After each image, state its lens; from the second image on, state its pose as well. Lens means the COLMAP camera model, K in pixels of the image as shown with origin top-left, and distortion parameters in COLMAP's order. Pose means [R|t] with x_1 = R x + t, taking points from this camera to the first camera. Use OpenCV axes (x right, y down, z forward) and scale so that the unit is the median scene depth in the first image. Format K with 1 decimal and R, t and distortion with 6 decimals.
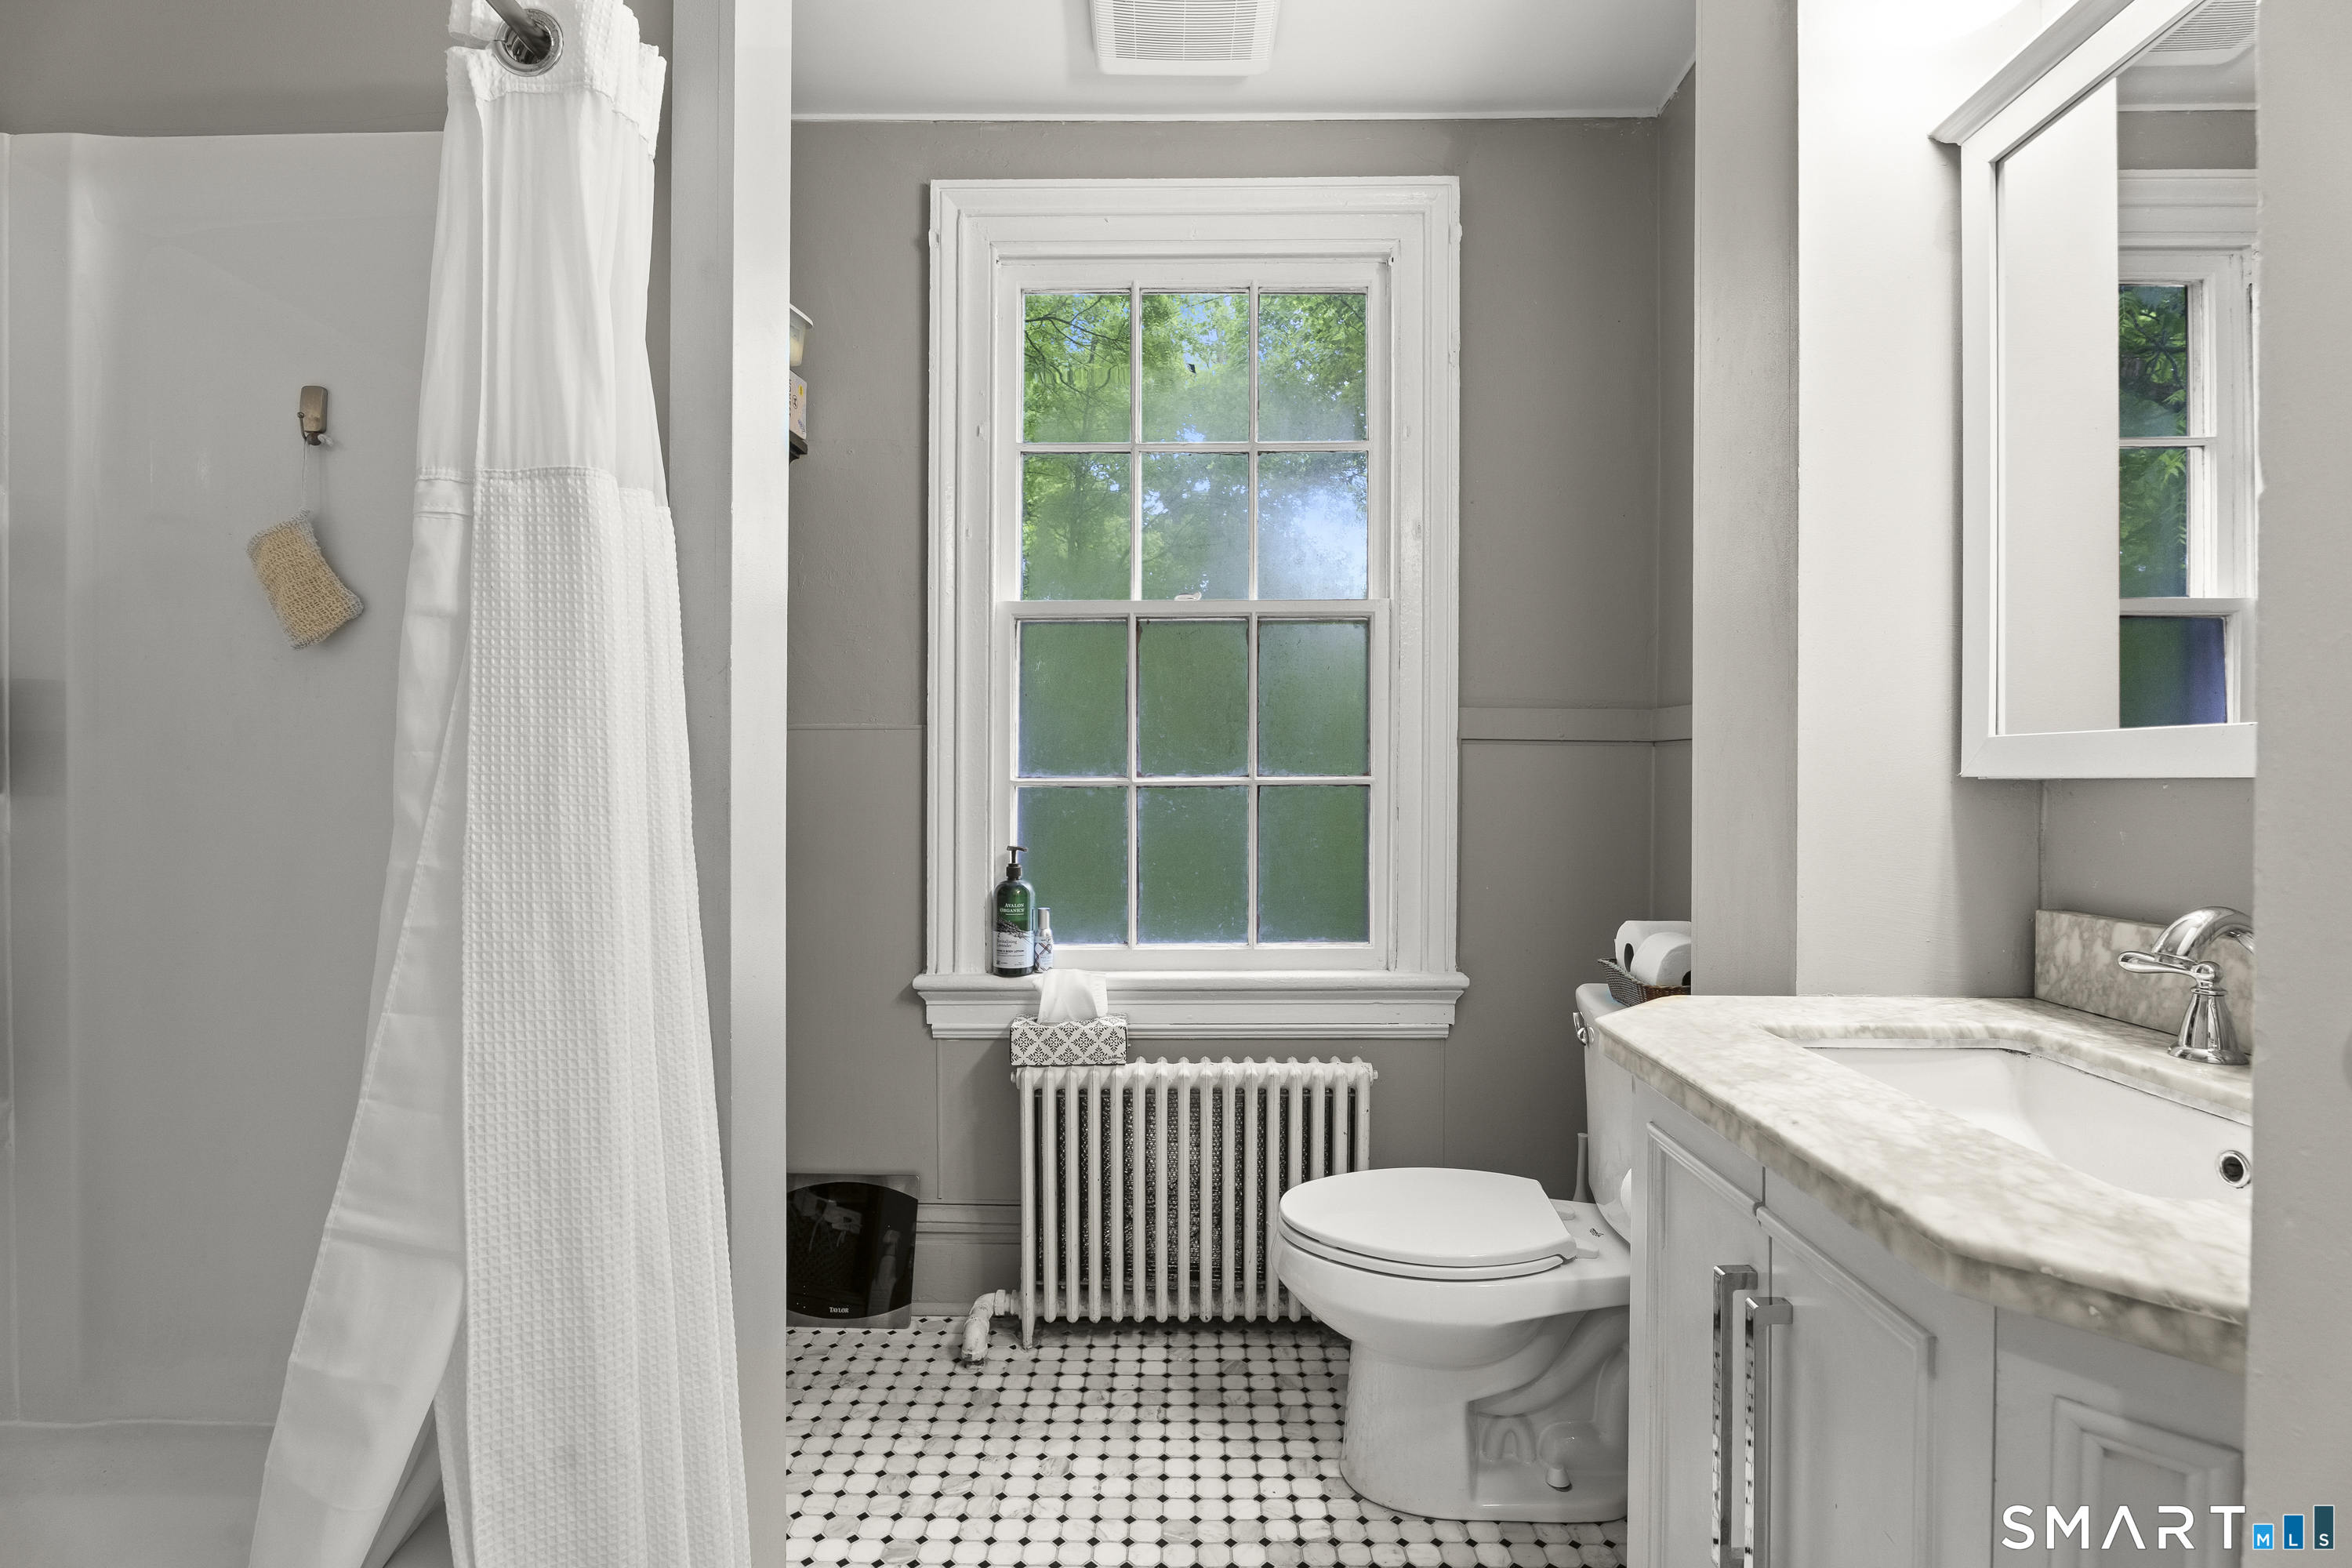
lens RADIAL K [[1124.9, 0, 1176.0], [0, 1124.9, 784.0], [0, 0, 1]] dist [0.001628, -0.001663]
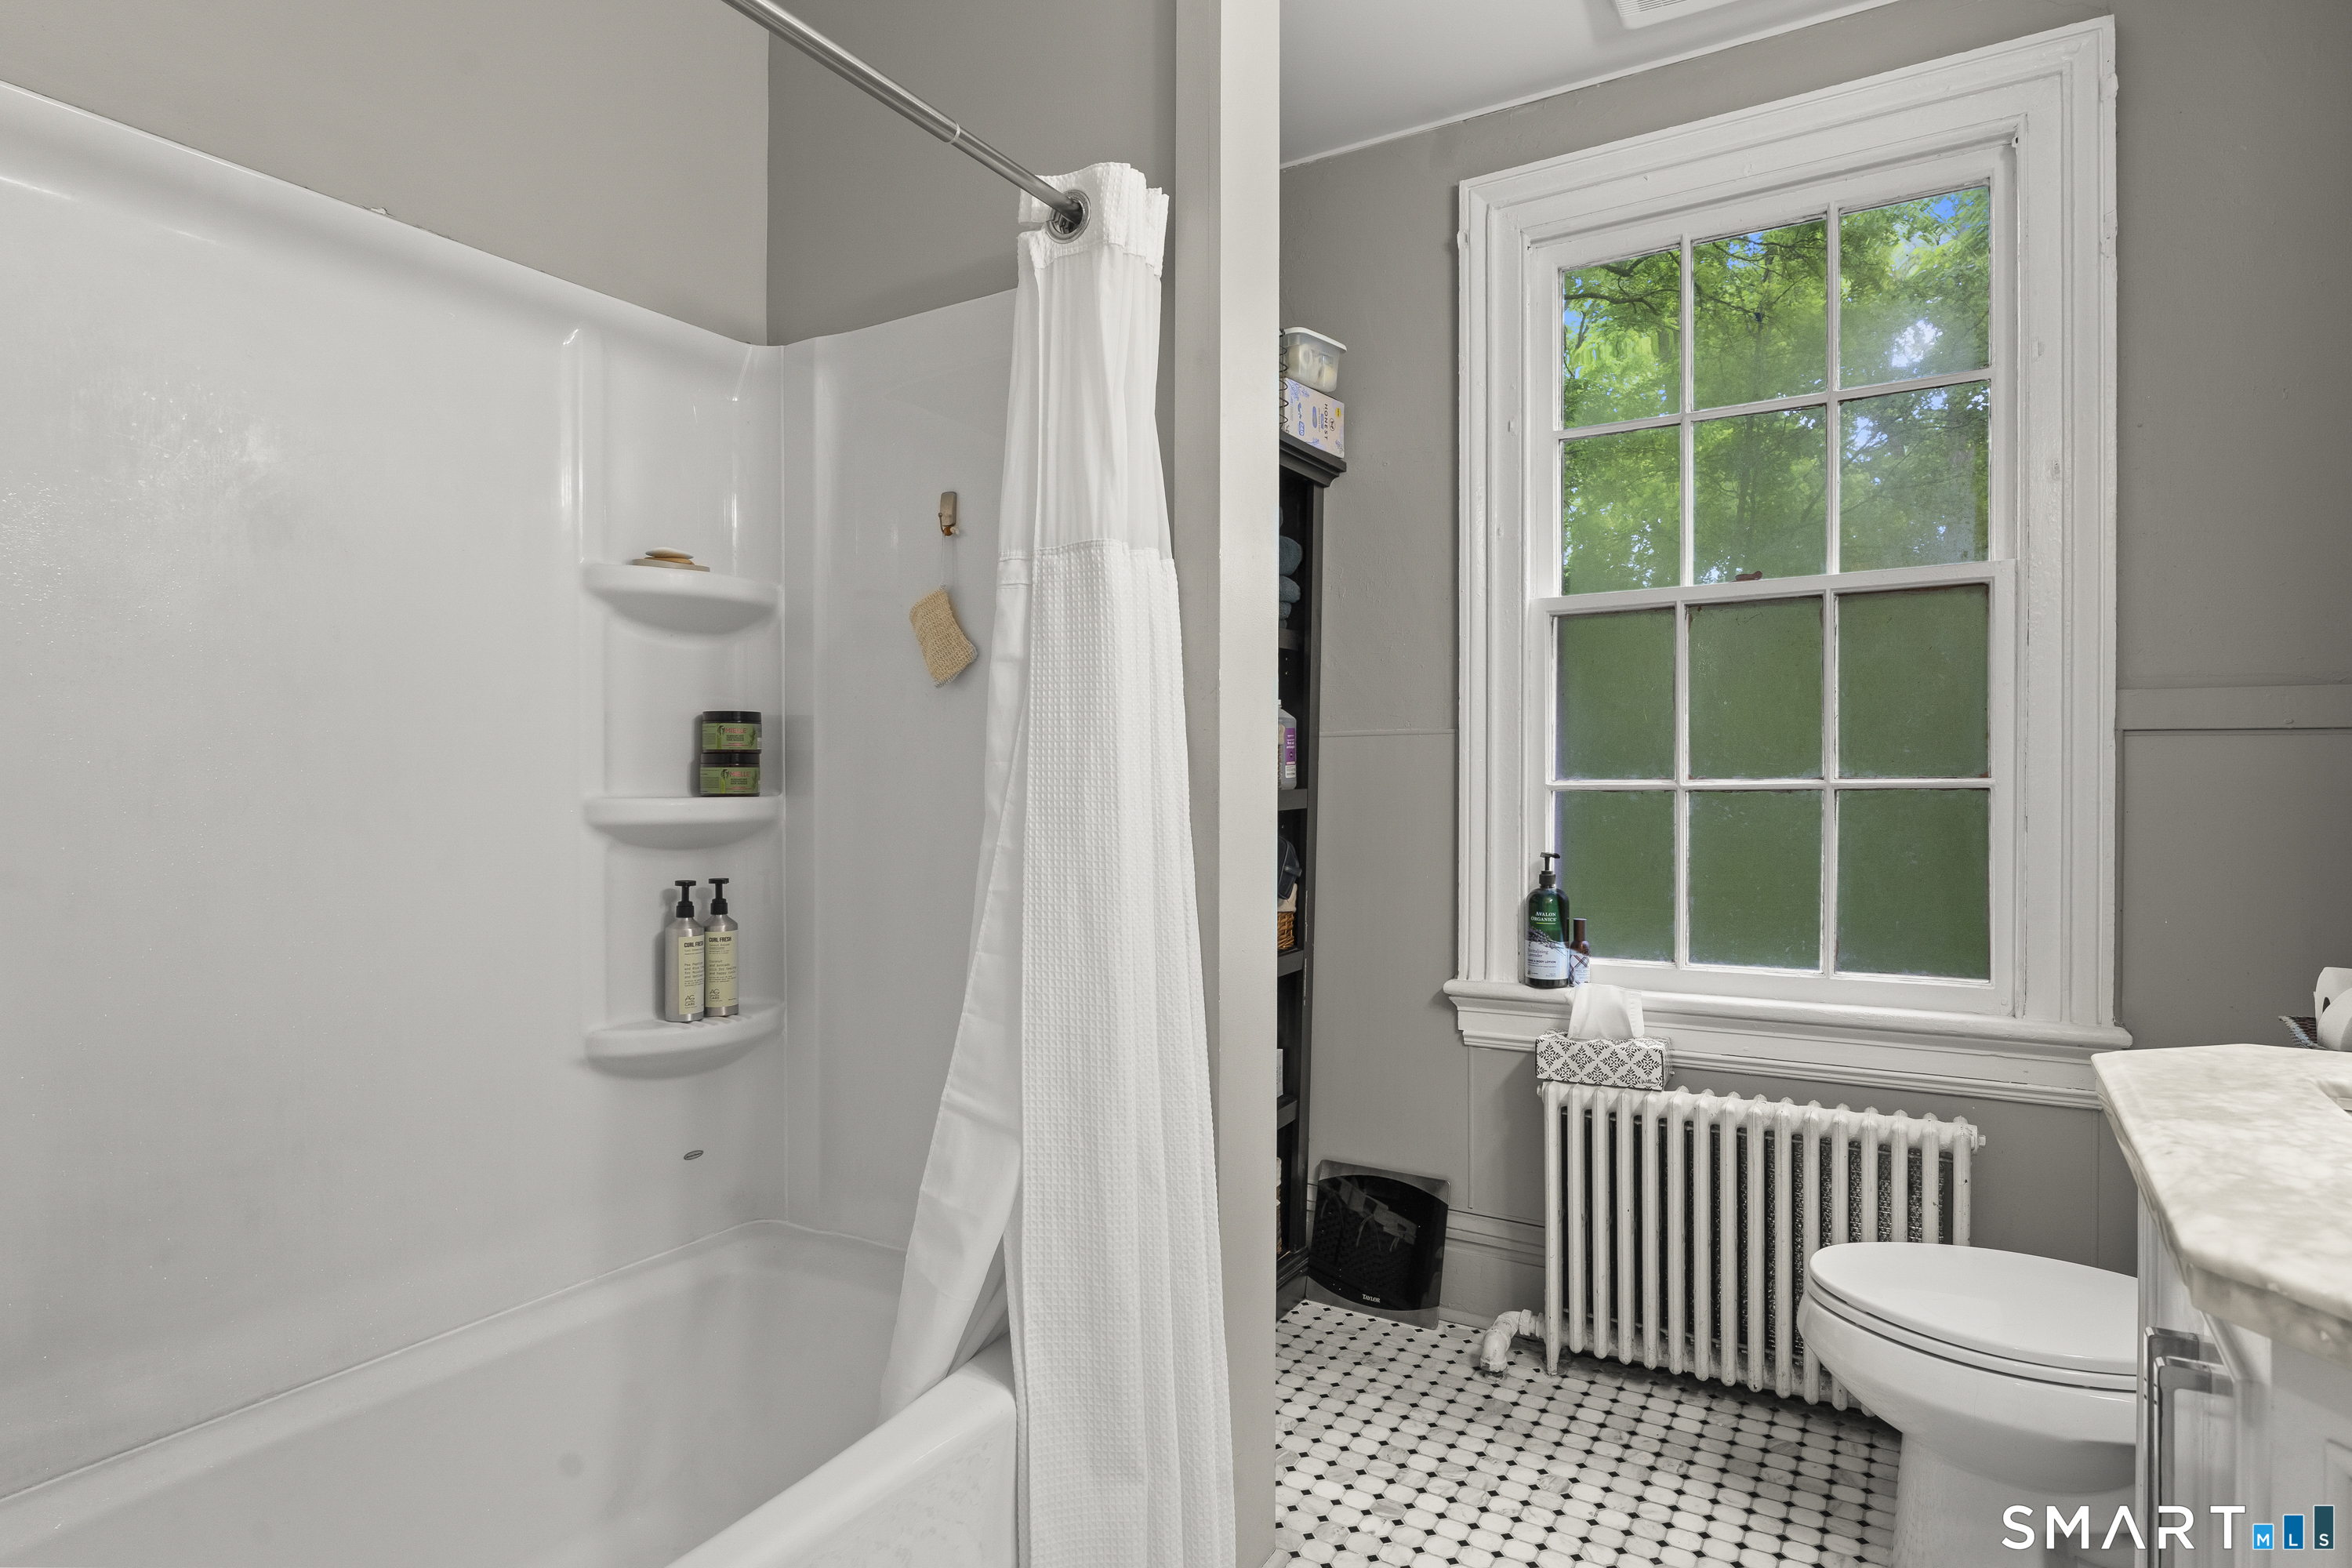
lens RADIAL K [[1283.0, 0, 1176.0], [0, 1283.0, 784.0], [0, 0, 1]] dist [0.015167, 0.002321]
pose [[0.865142, -0.002400, -0.501521, 0.154740], [-0.000462, 0.999984, -0.005582, 0.003679], [0.501526, 0.005061, 0.865128, -0.124821]]
